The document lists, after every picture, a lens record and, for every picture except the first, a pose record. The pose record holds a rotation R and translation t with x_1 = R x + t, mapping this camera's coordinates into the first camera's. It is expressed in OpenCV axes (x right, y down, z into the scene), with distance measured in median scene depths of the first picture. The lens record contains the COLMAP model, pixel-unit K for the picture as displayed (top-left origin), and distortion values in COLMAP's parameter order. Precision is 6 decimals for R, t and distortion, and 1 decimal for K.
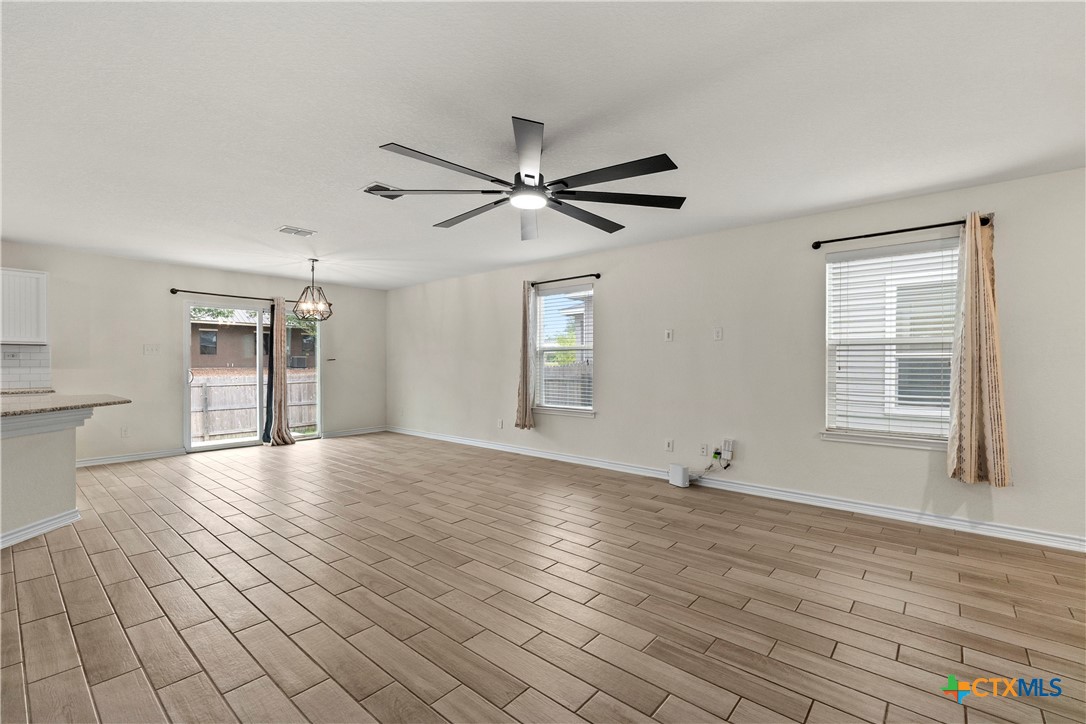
lens RADIAL K [[474.8, 0, 534.9], [0, 474.8, 364.9], [0, 0, 1]] dist [0.000534, -0.001443]
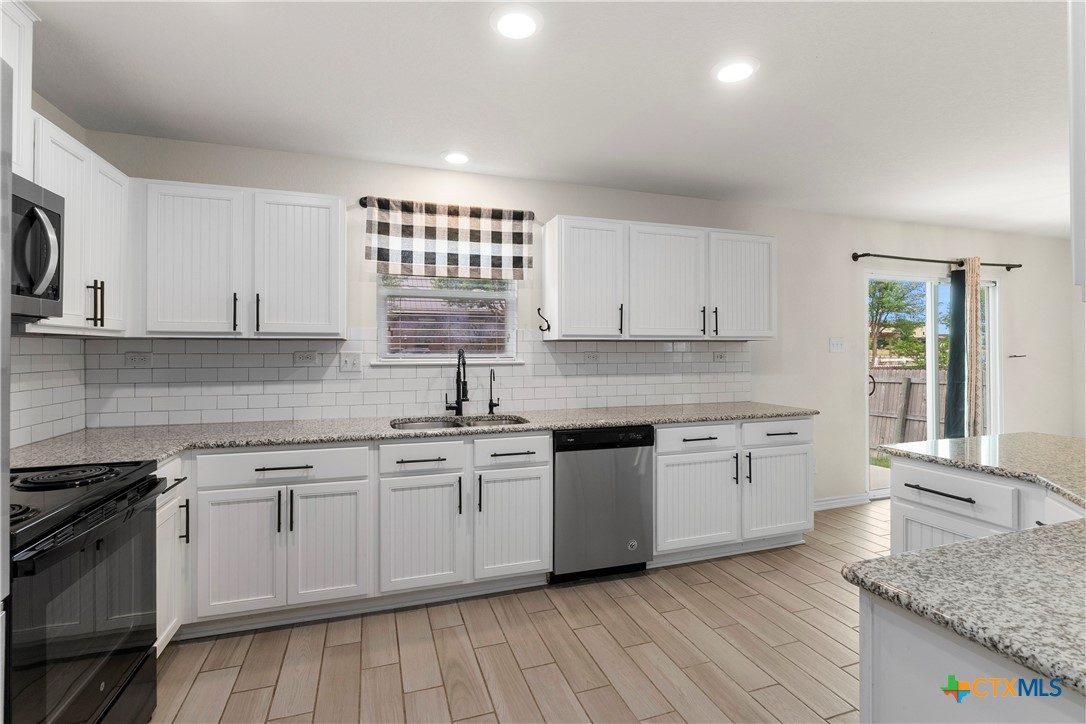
lens RADIAL K [[495.4, 0, 536.8], [0, 495.4, 351.8], [0, 0, 1]] dist [-0.006453, 0.000975]
pose [[0.861210, -0.006998, -0.508201, -0.800222], [0.004939, 0.999973, -0.005401, -0.020390], [0.508226, 0.002141, 0.861221, 0.173095]]
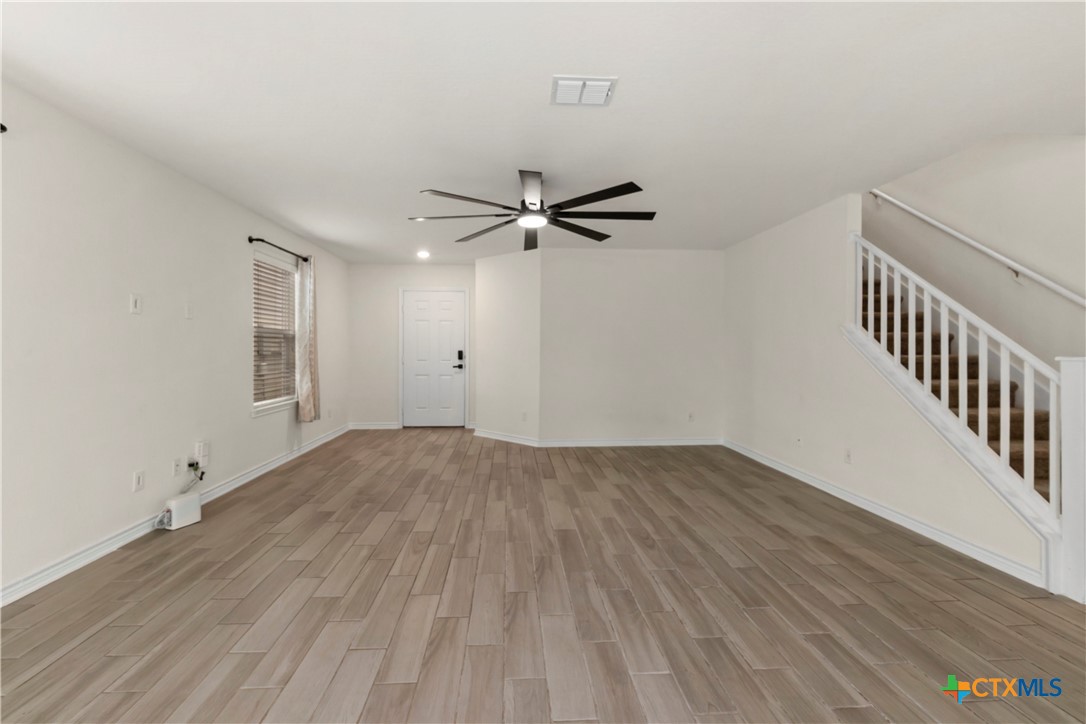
lens RADIAL K [[474.8, 0, 540.3], [0, 474.8, 344.8], [0, 0, 1]] dist [0.000534, -0.001443]
pose [[-0.706306, 0.001992, 0.707904, -0.423715], [0.001505, 0.999998, -0.001313, -0.005209], [-0.707905, 0.000138, -0.706308, 0.863087]]
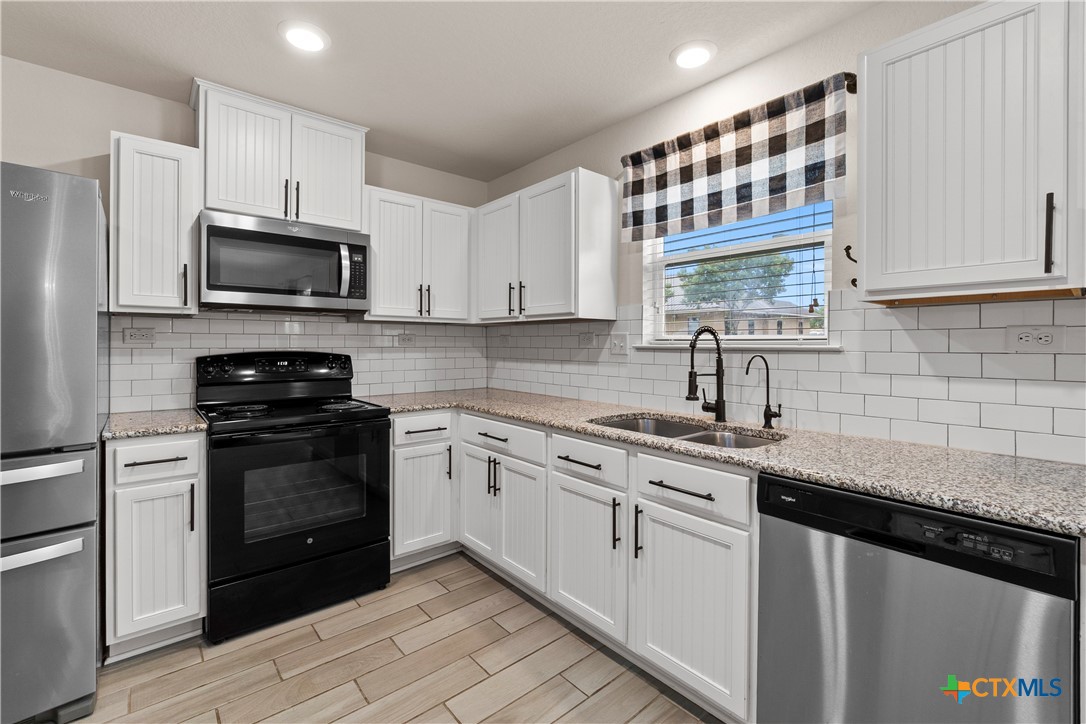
lens RADIAL K [[474.8, 0, 539.1], [0, 474.8, 344.5], [0, 0, 1]] dist [0.000534, -0.001443]
pose [[-0.153641, -0.004577, -0.988116, -0.770530], [-0.007777, 0.999964, -0.003423, -0.011243], [0.988096, 0.007158, -0.153671, 0.497045]]
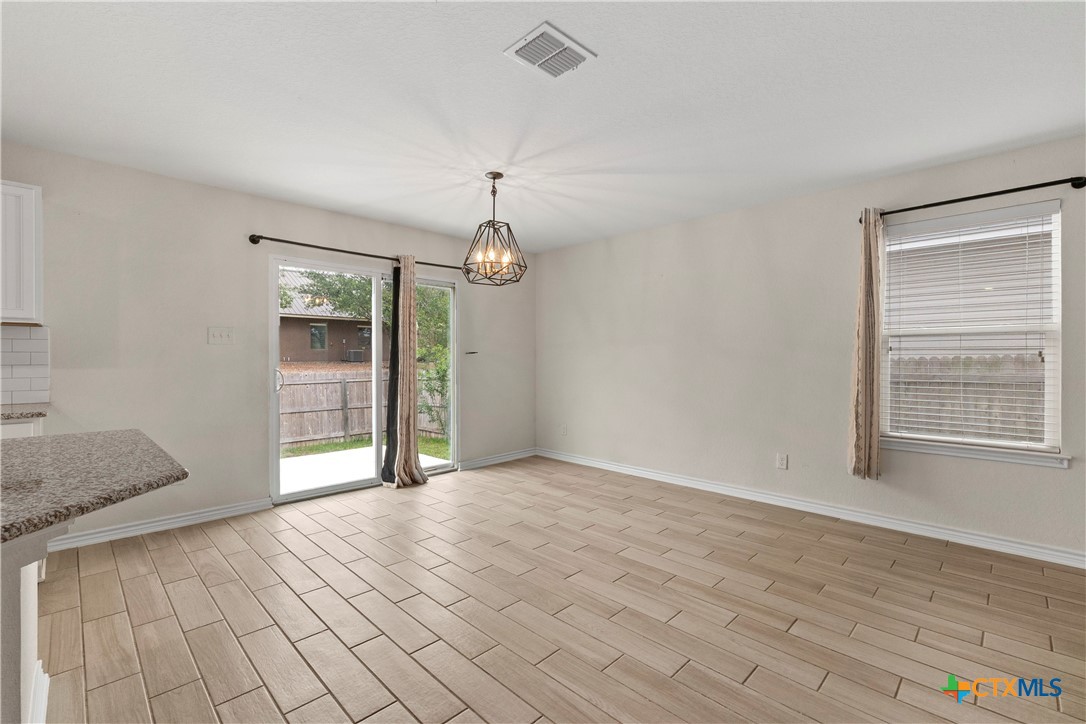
lens RADIAL K [[474.8, 0, 539.9], [0, 474.8, 360.3], [0, 0, 1]] dist [0.000534, -0.001443]
pose [[0.997577, 0.000081, -0.069574, -0.358184], [0.000142, 0.999995, 0.003199, -0.003144], [0.069574, -0.003202, 0.997572, 0.424619]]
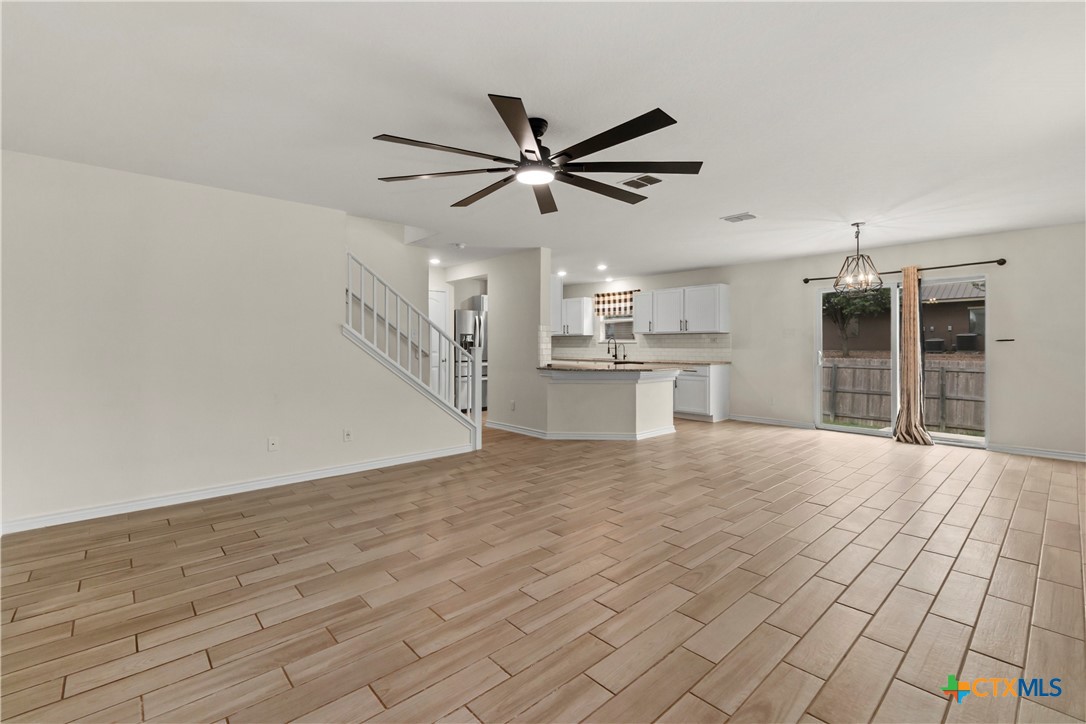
lens RADIAL K [[474.8, 0, 540.9], [0, 474.8, 346.7], [0, 0, 1]] dist [0.000534, -0.001443]
pose [[-0.121066, 0.002371, -0.992642, 0.431670], [-0.004147, 0.999987, 0.002895, -0.000928], [0.992636, 0.004467, -0.121054, 0.519029]]
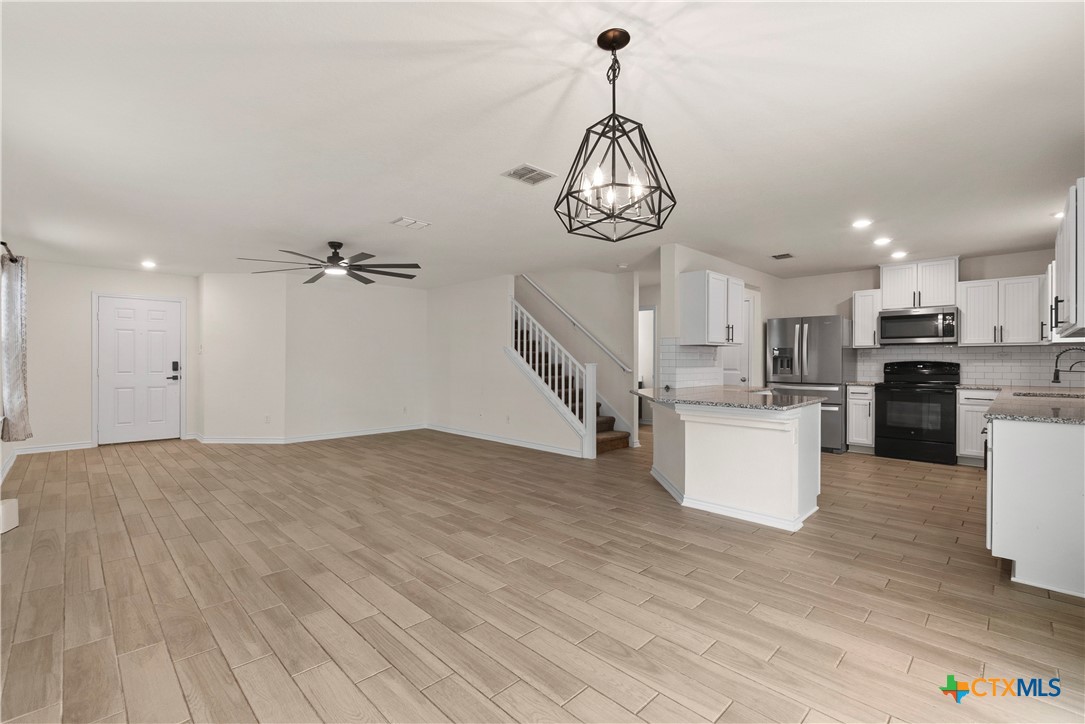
lens RADIAL K [[474.4, 0, 539.2], [0, 474.4, 361.5], [0, 0, 1]] dist [0.000534, -0.001443]
pose [[-0.997391, -0.005941, 0.071939, -0.423107], [-0.005290, 0.999943, 0.009234, -0.008481], [-0.071990, 0.008829, -0.997366, 1.269627]]
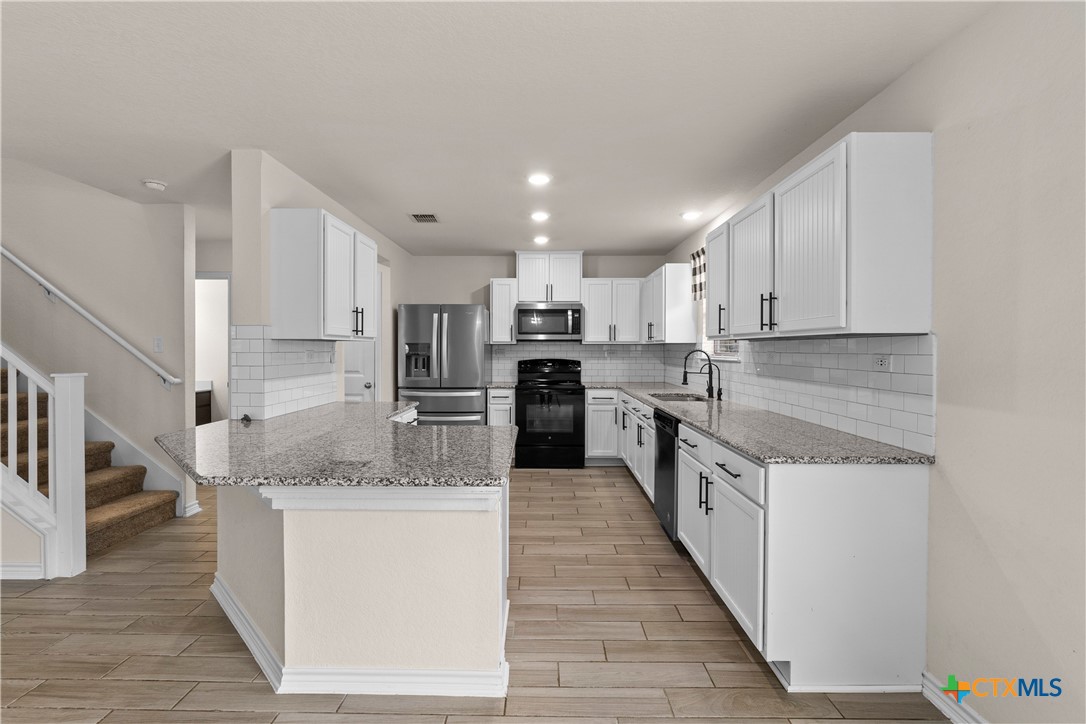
lens RADIAL K [[495.4, 0, 536.7], [0, 495.4, 356.8], [0, 0, 1]] dist [-0.006453, 0.000975]
pose [[-0.762871, 0.003542, -0.646541, -0.497379], [-0.008712, 0.999838, 0.015757, -0.024066], [0.646492, 0.017653, -0.762716, 0.944060]]
